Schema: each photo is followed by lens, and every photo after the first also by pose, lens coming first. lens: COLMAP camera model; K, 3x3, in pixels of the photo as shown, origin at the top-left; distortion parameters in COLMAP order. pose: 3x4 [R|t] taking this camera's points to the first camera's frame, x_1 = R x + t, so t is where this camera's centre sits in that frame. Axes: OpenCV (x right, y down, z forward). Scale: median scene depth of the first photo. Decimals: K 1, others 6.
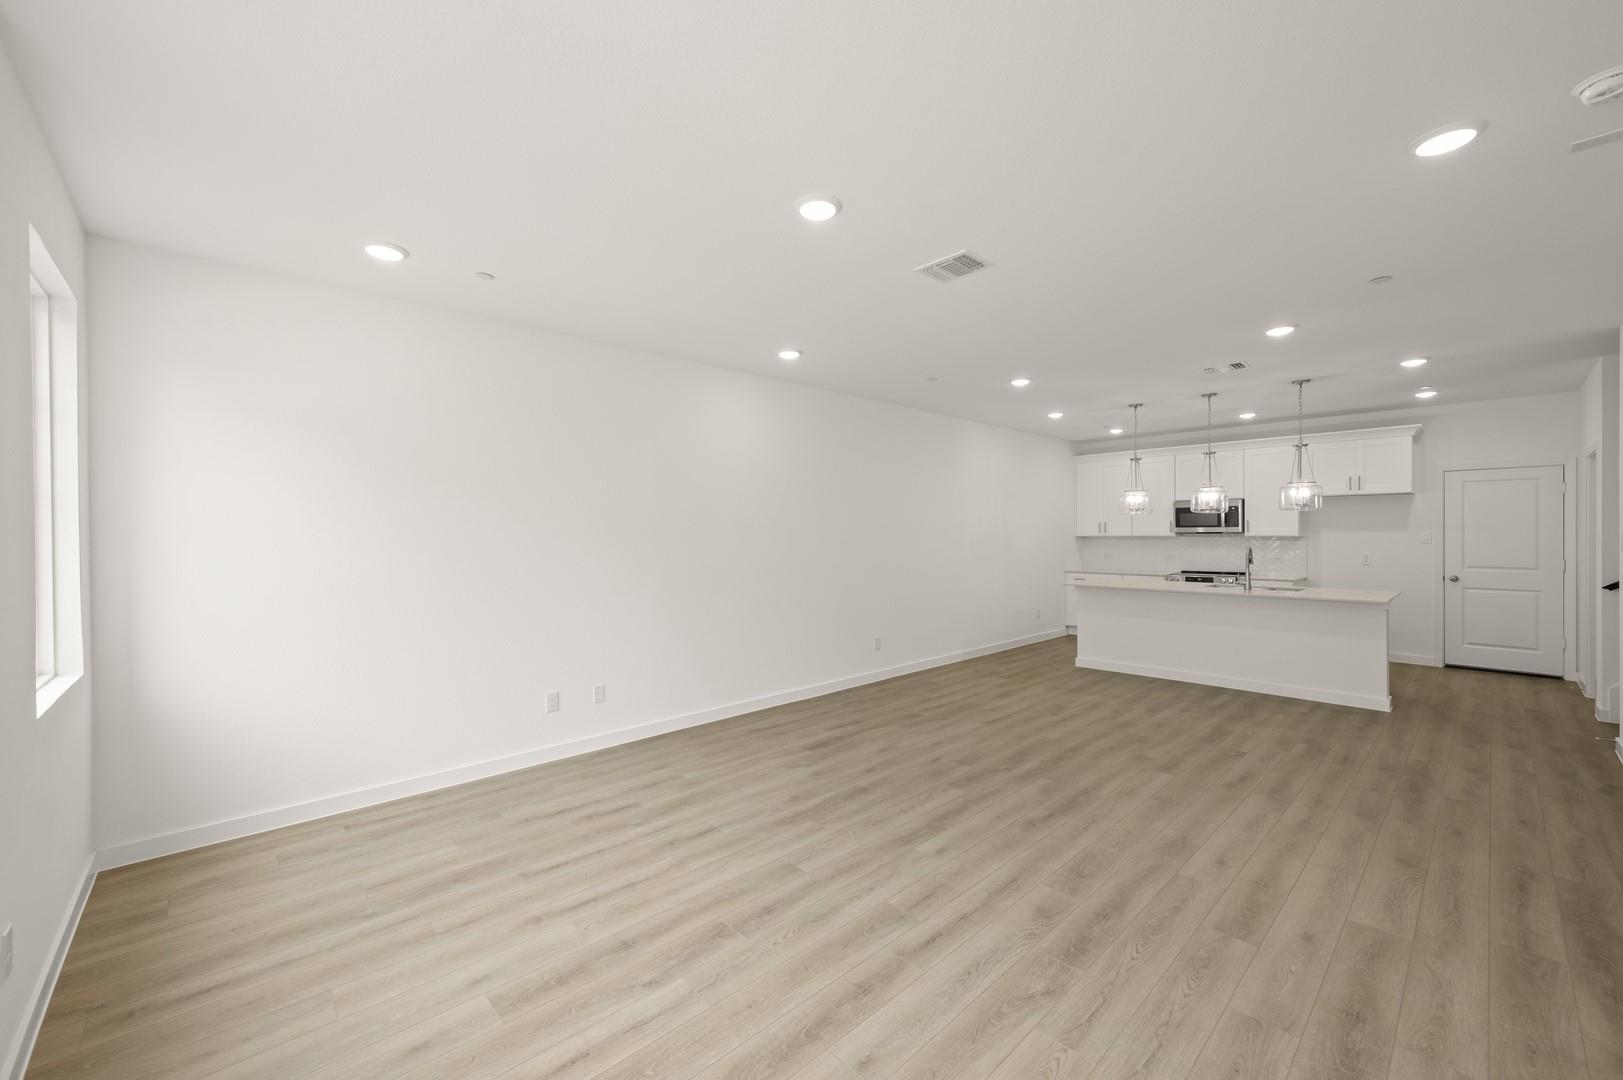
lens RADIAL K [[641.3, 0, 821.1], [0, 641.3, 539.3], [0, 0, 1]] dist [-0.000325, -0.000065]
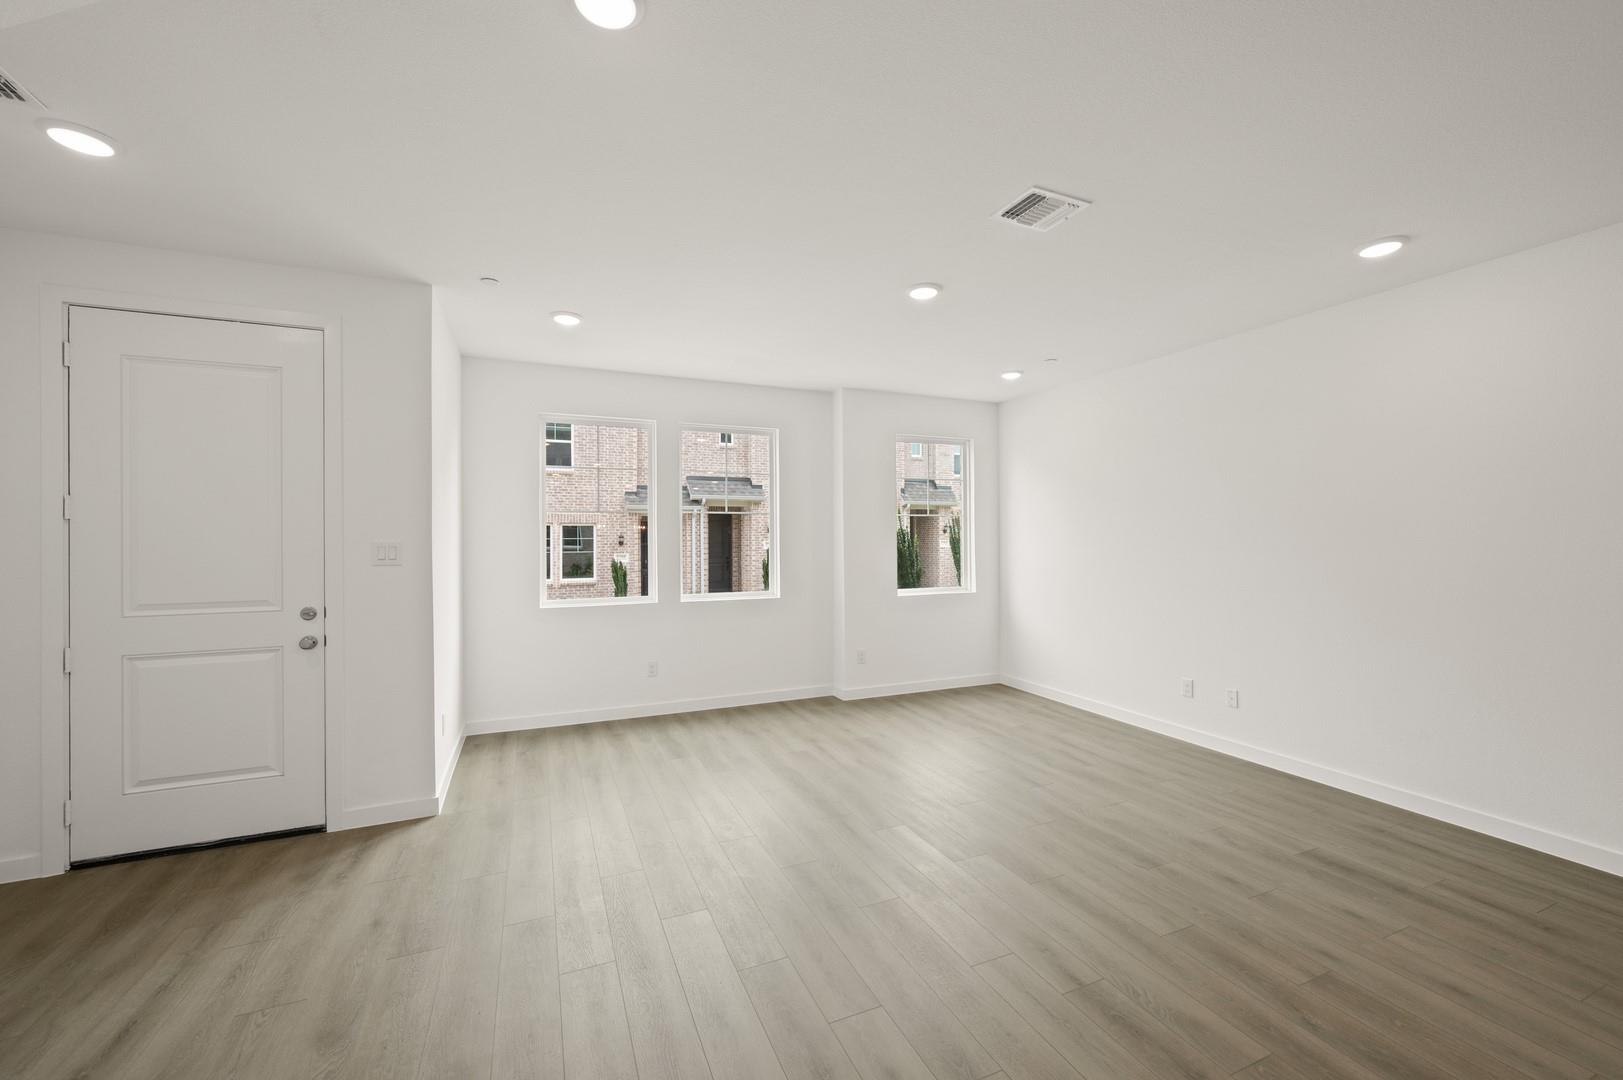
lens RADIAL K [[641.3, 0, 811.4], [0, 641.3, 534.8], [0, 0, 1]] dist [-0.000325, -0.000065]
pose [[-0.347814, 0.004115, -0.937554, 0.841437], [-0.000557, 0.999989, 0.004595, -0.014330], [0.937563, 0.002120, -0.347808, 0.781248]]
